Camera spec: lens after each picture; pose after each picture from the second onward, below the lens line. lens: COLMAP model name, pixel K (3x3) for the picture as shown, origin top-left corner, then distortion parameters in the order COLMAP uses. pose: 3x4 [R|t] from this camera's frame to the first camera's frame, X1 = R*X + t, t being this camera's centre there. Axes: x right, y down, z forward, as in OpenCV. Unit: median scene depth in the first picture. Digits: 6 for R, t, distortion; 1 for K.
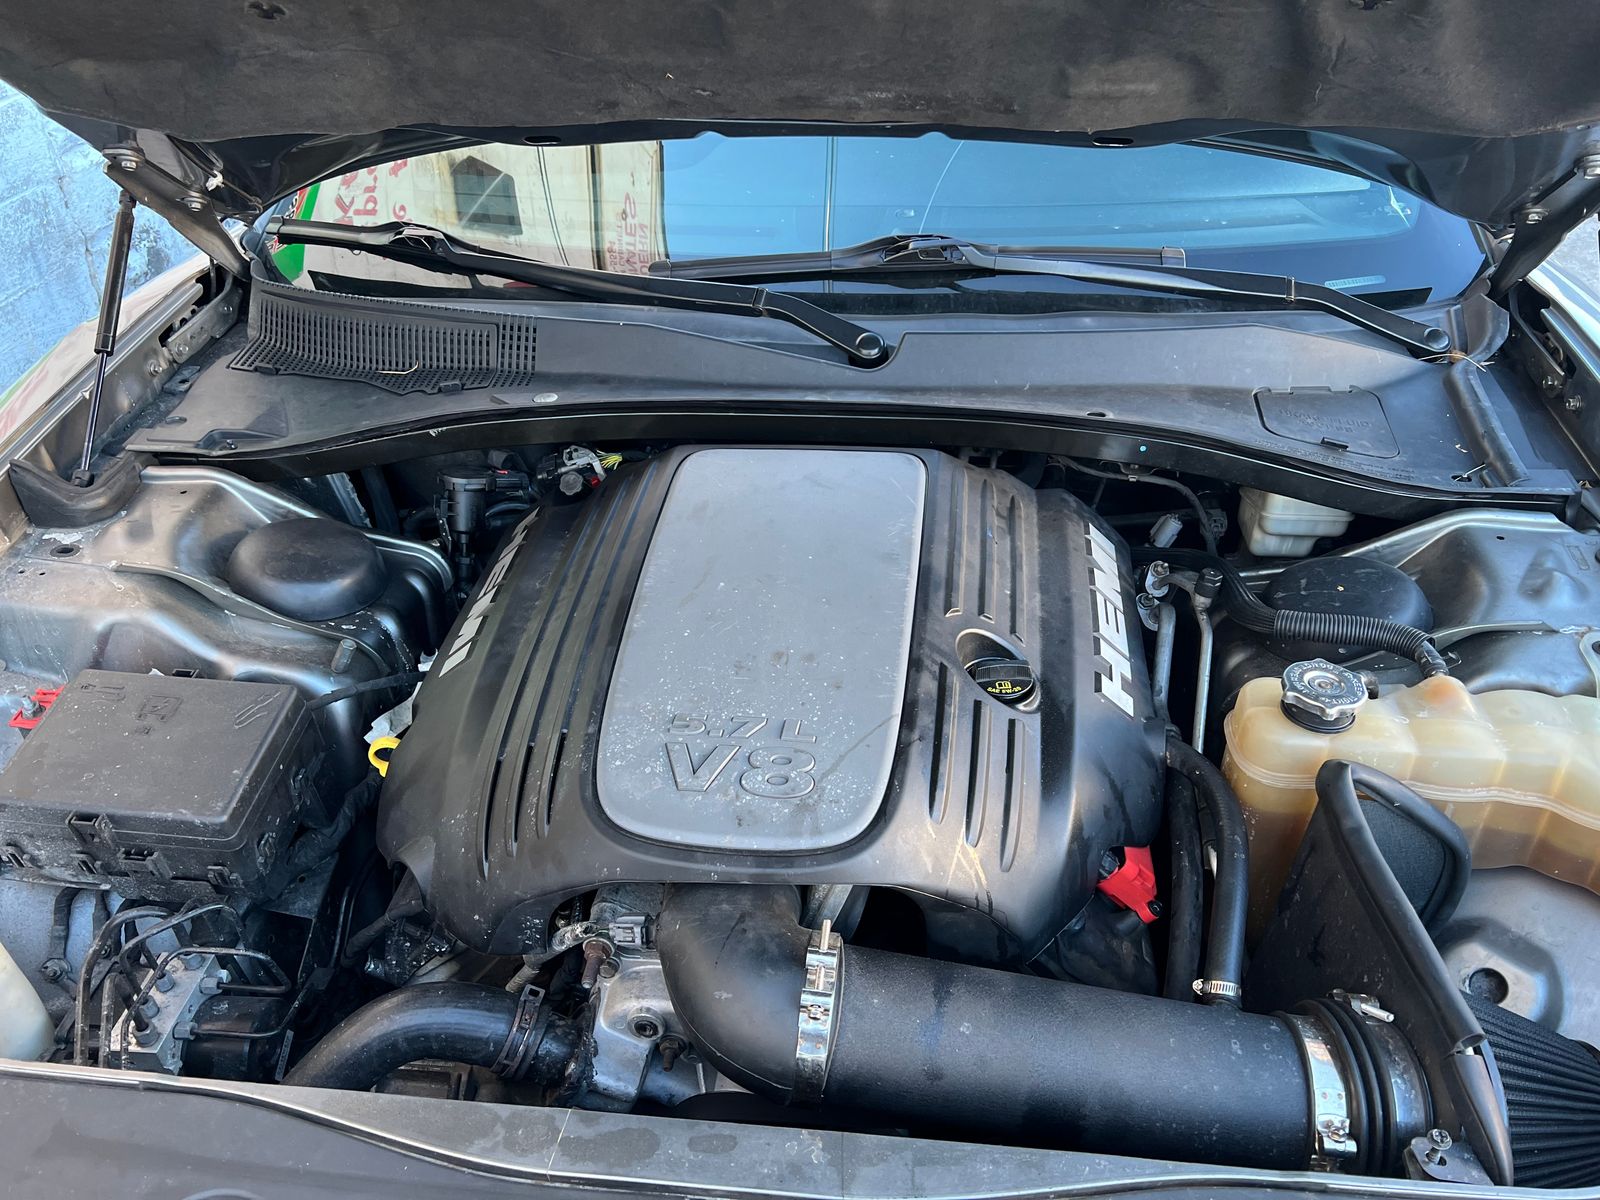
lens RADIAL K [[1160.9, 0, 781.1], [0, 1160.9, 600.3], [0, 0, 1]] dist [0.007049, -0.007127]
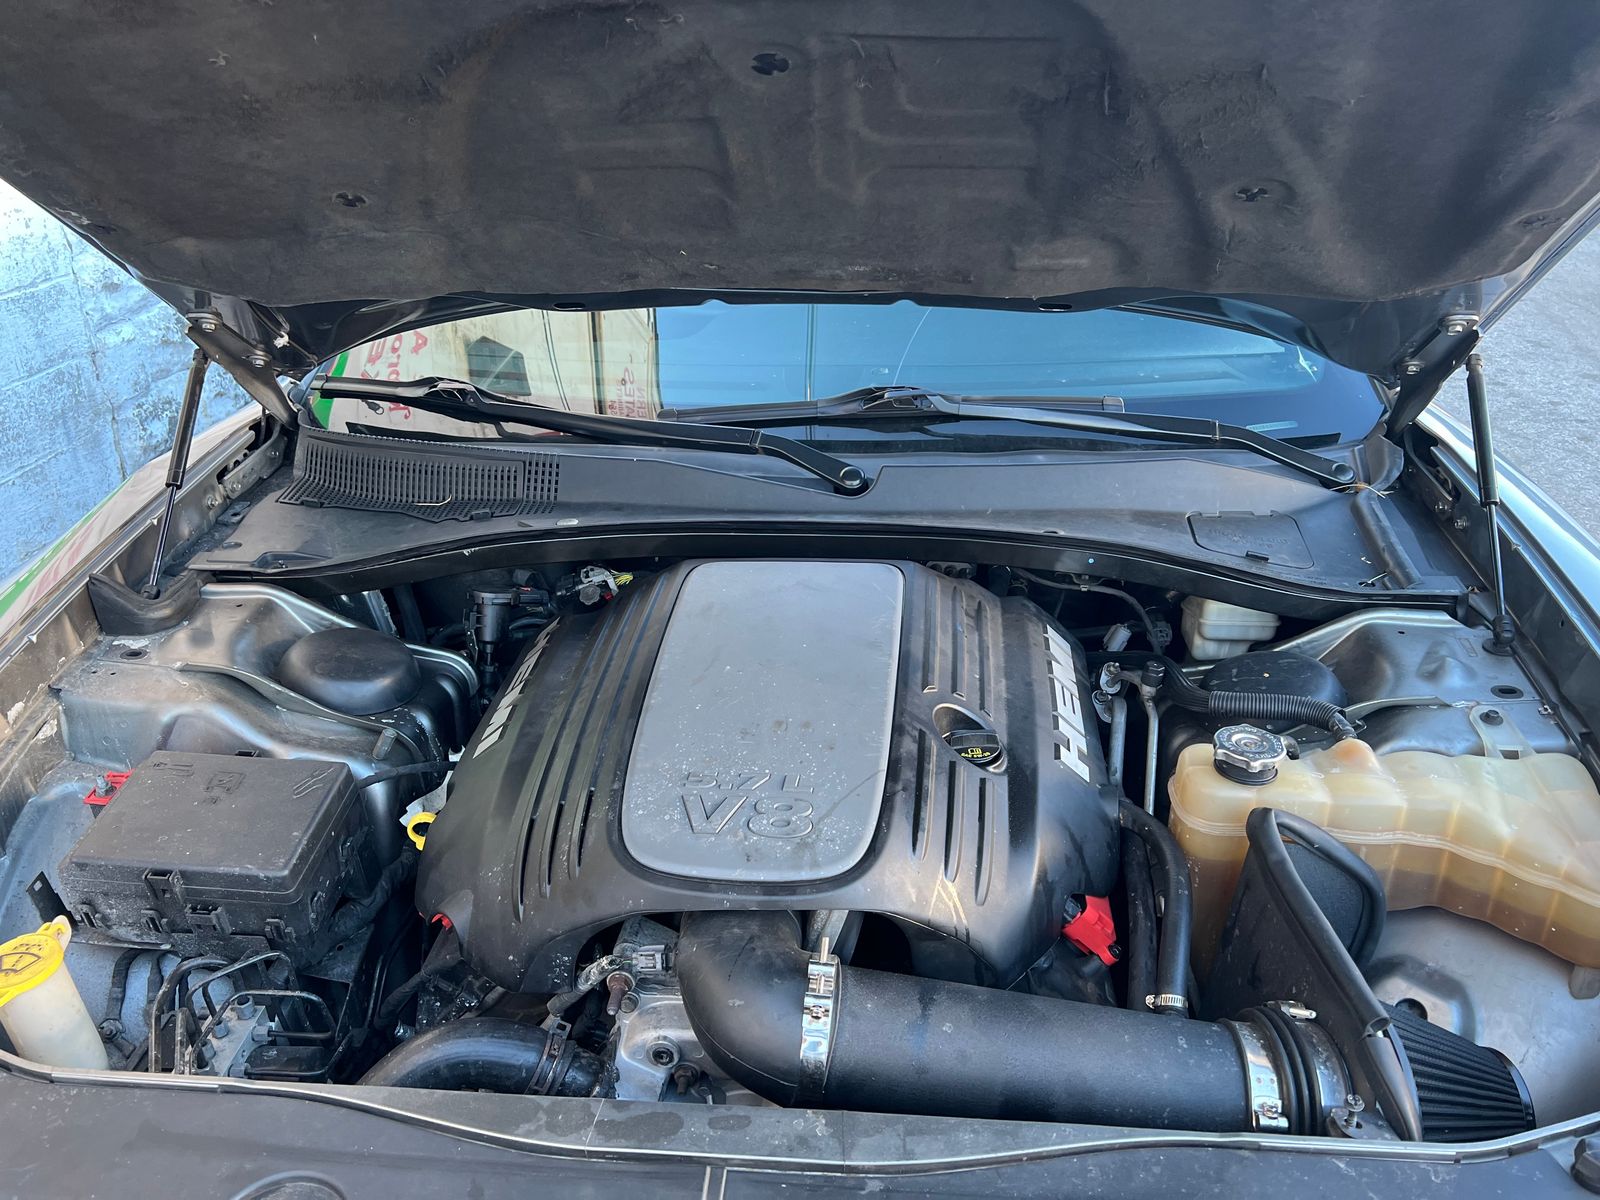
lens RADIAL K [[1160.9, 0, 781.1], [0, 1160.9, 600.3], [0, 0, 1]] dist [0.007049, -0.007127]
pose [[0.999830, -0.002355, 0.018282, -0.018177], [0.005020, 0.989101, -0.147154, 0.083042], [-0.017737, 0.147221, 0.988945, -0.136954]]
